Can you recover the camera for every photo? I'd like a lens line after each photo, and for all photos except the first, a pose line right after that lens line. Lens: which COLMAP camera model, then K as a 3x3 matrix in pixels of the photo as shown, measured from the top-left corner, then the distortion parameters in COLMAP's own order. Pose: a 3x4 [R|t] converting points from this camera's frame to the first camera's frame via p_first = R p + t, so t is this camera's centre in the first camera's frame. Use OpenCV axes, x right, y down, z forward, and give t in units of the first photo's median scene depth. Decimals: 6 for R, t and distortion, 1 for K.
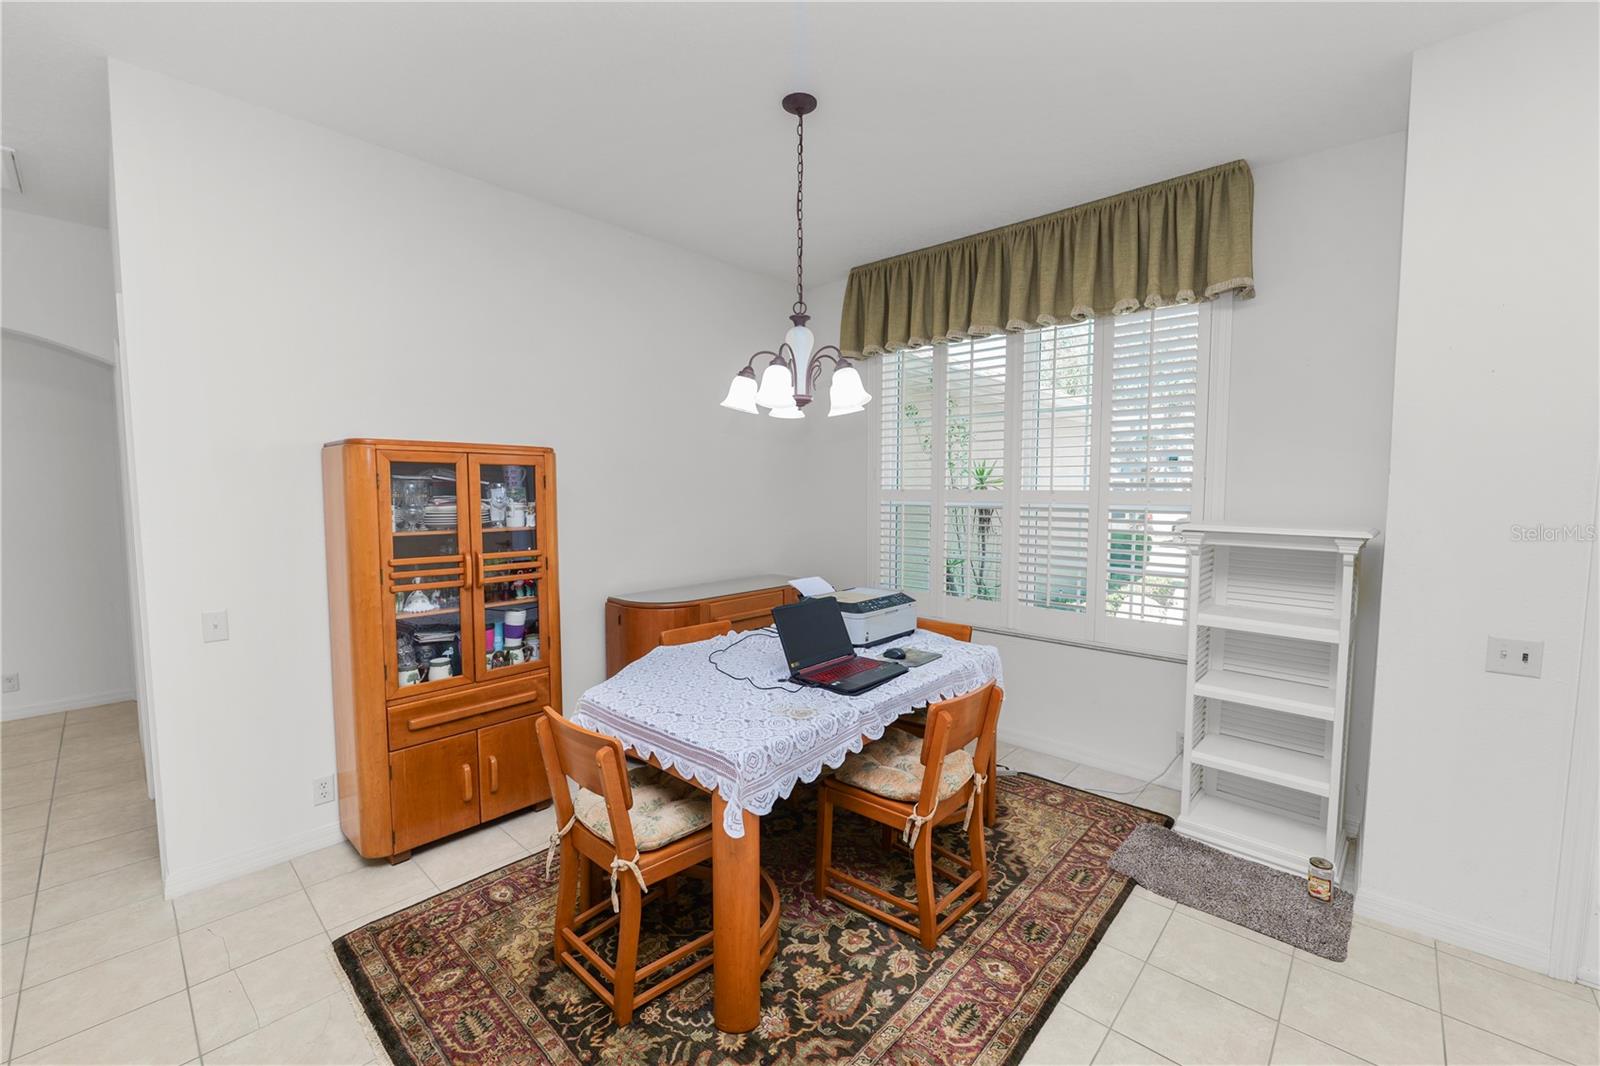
lens RADIAL K [[651.5, 0, 799.2], [0, 651.5, 535.9], [0, 0, 1]] dist [-0.014019, 0.000227]
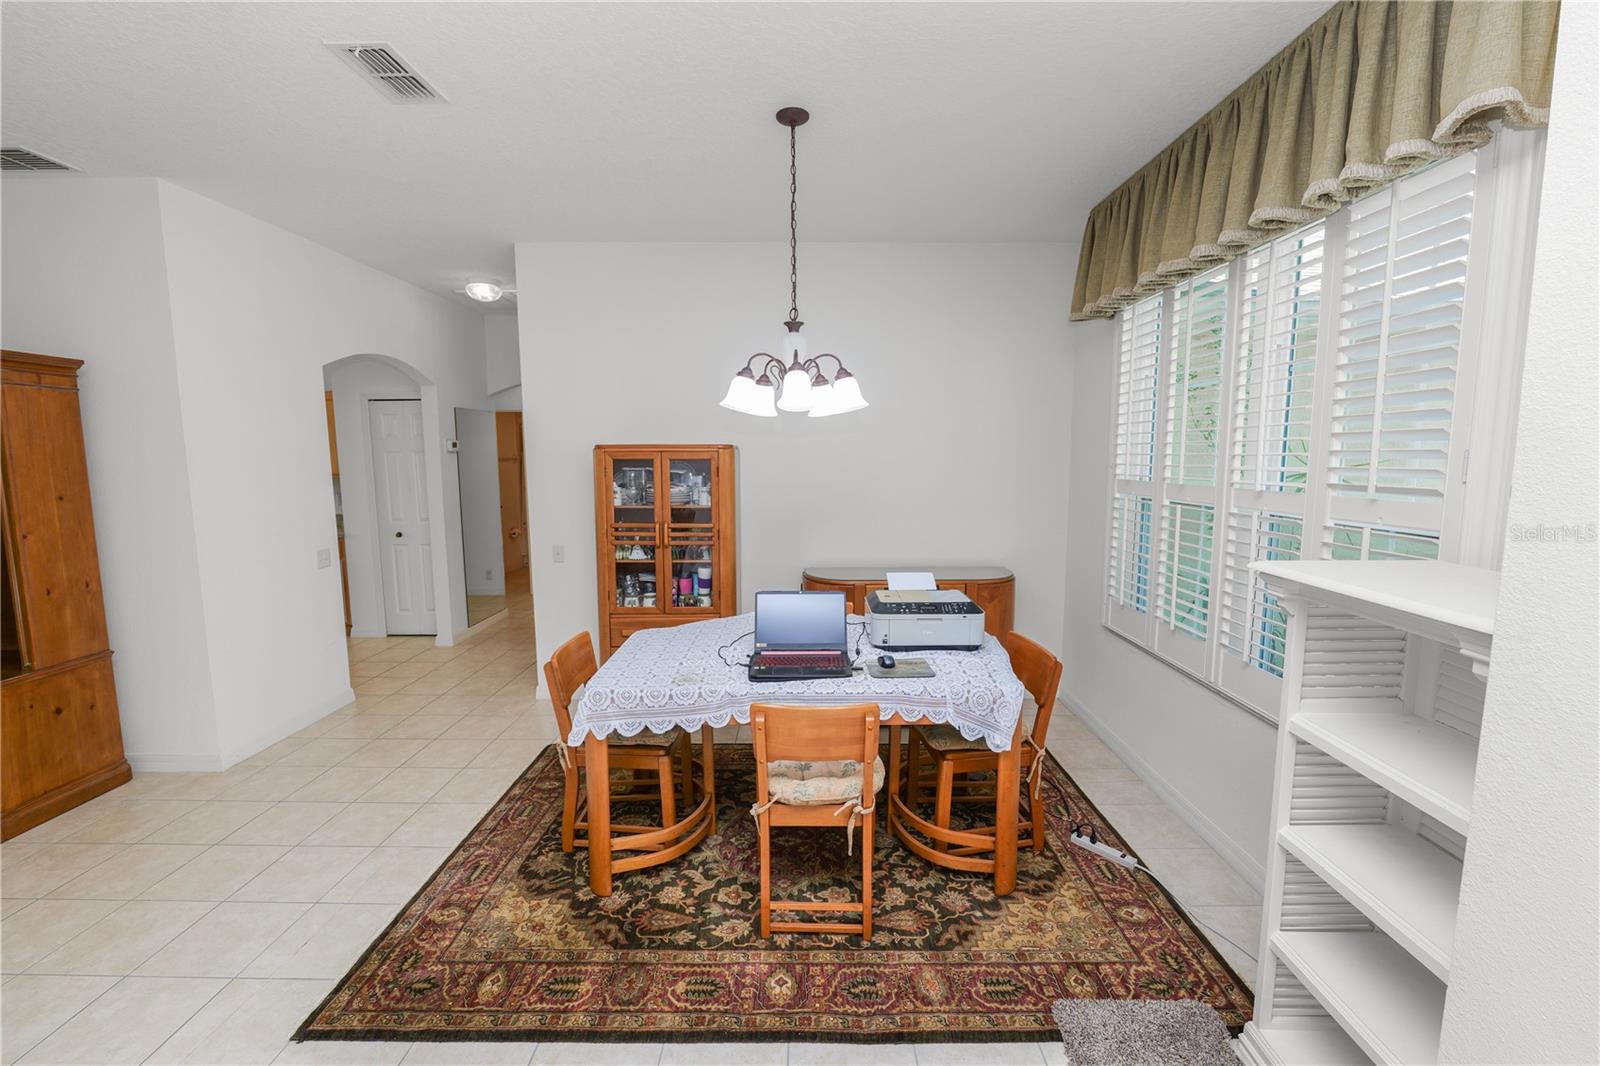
lens RADIAL K [[649.5, 0, 798.8], [0, 649.5, 530.3], [0, 0, 1]] dist [-0.011662, 0.000387]
pose [[0.672369, 0.081866, -0.735675, 0.834829], [-0.050571, 0.996623, 0.064686, -0.071663], [0.738487, -0.006289, 0.674239, 0.302313]]
